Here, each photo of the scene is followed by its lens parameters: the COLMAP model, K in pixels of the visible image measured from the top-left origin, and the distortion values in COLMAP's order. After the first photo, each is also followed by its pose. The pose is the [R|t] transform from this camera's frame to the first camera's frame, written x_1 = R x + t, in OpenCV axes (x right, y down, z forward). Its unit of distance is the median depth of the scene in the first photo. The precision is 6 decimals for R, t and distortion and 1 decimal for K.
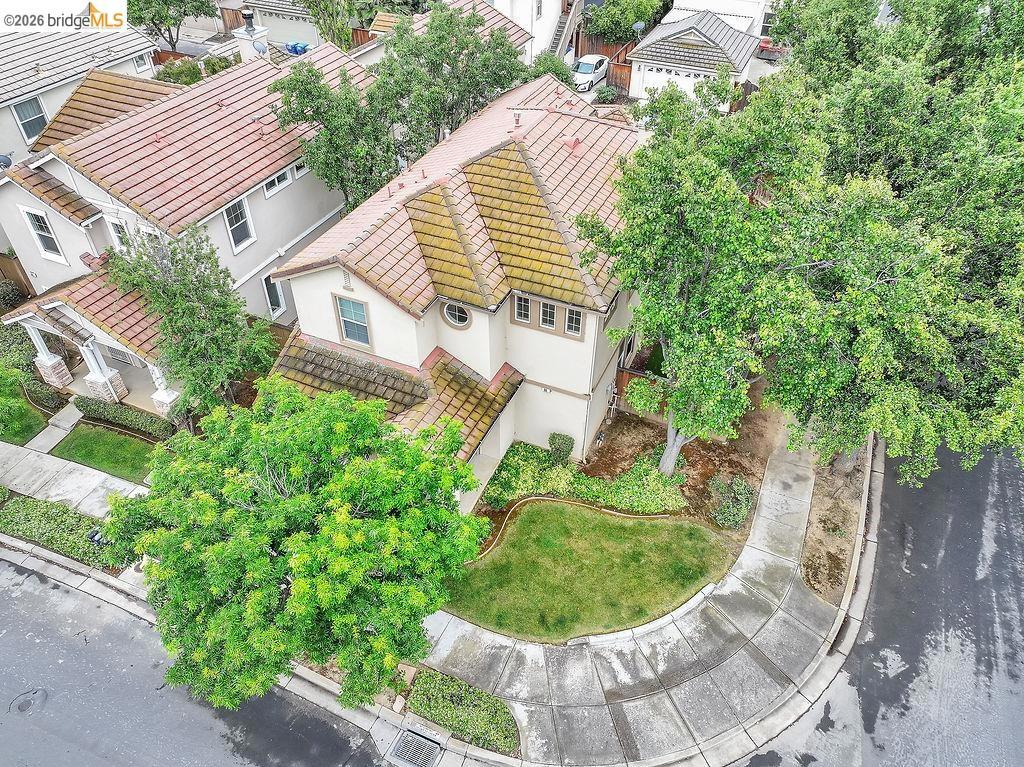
lens RADIAL K [[732.4, 0, 509.6], [0, 732.4, 381.0], [0, 0, 1]] dist [0.011642, 0.008166]
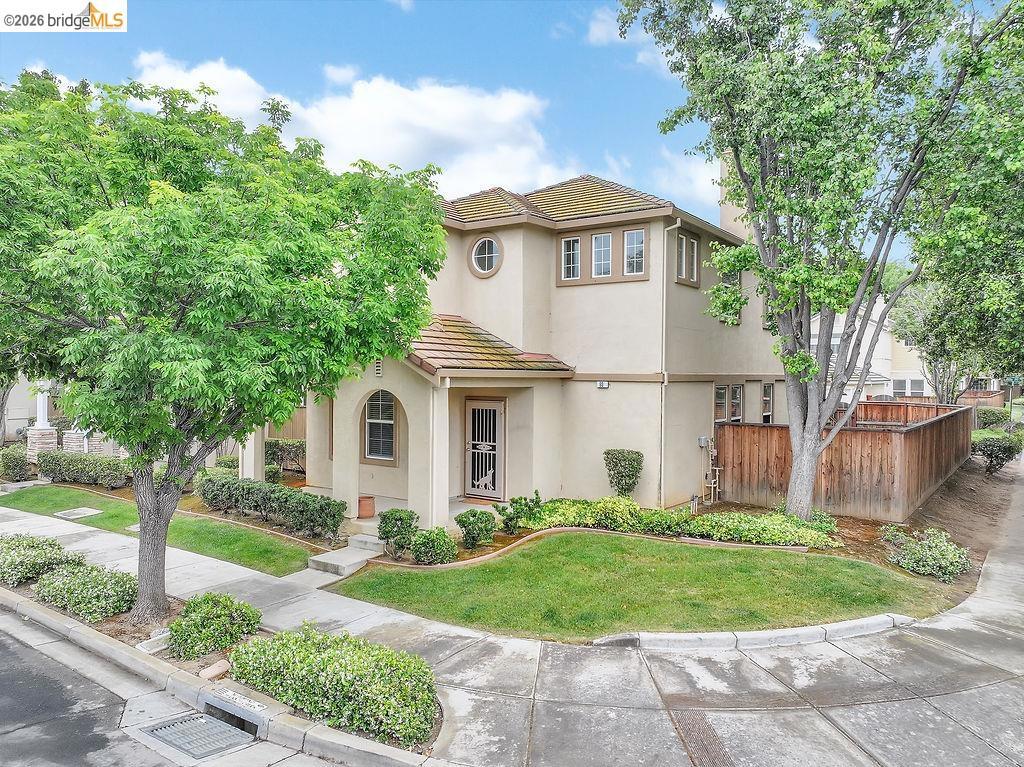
lens RADIAL K [[732.4, 0, 513.4], [0, 732.4, 384.6], [0, 0, 1]] dist [0.011642, 0.008166]
pose [[0.979966, 0.005179, -0.199099, 0.123523], [-0.132456, 0.763489, -0.632092, 0.545584], [0.148736, 0.645800, 0.748879, 0.531026]]
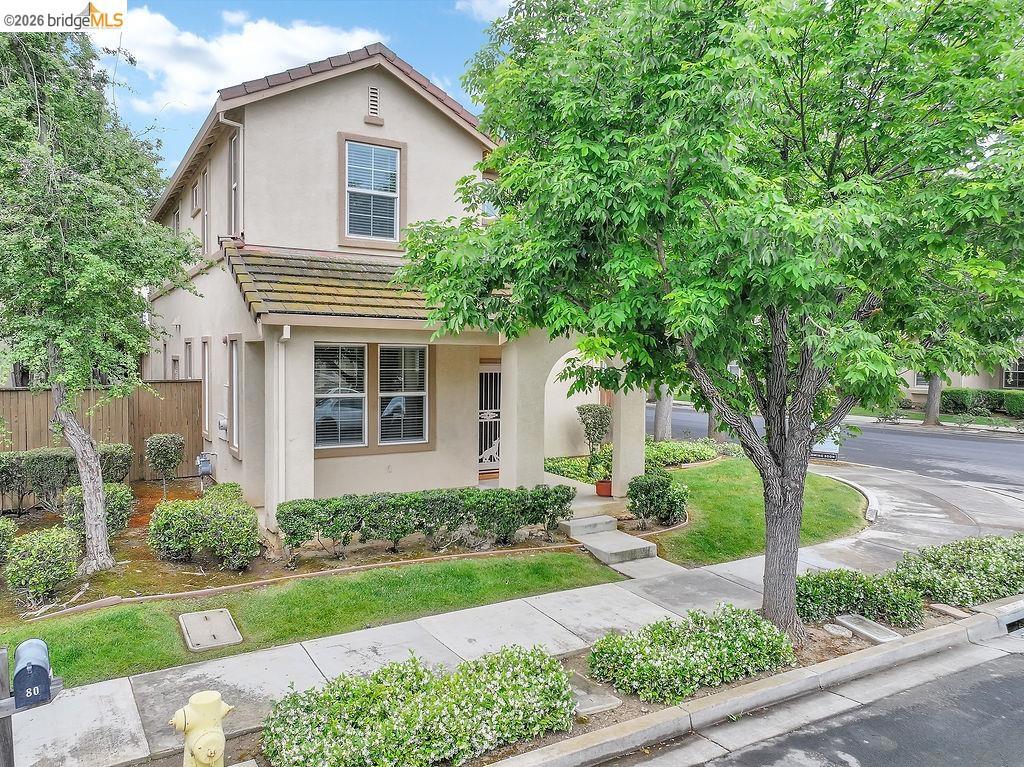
lens RADIAL K [[732.4, 0, 515.4], [0, 732.4, 384.0], [0, 0, 1]] dist [0.011642, 0.008166]
pose [[0.566177, -0.032203, 0.823655, -0.665190], [0.534817, 0.774707, -0.337342, 0.321792], [-0.627227, 0.631500, 0.455844, 0.815468]]
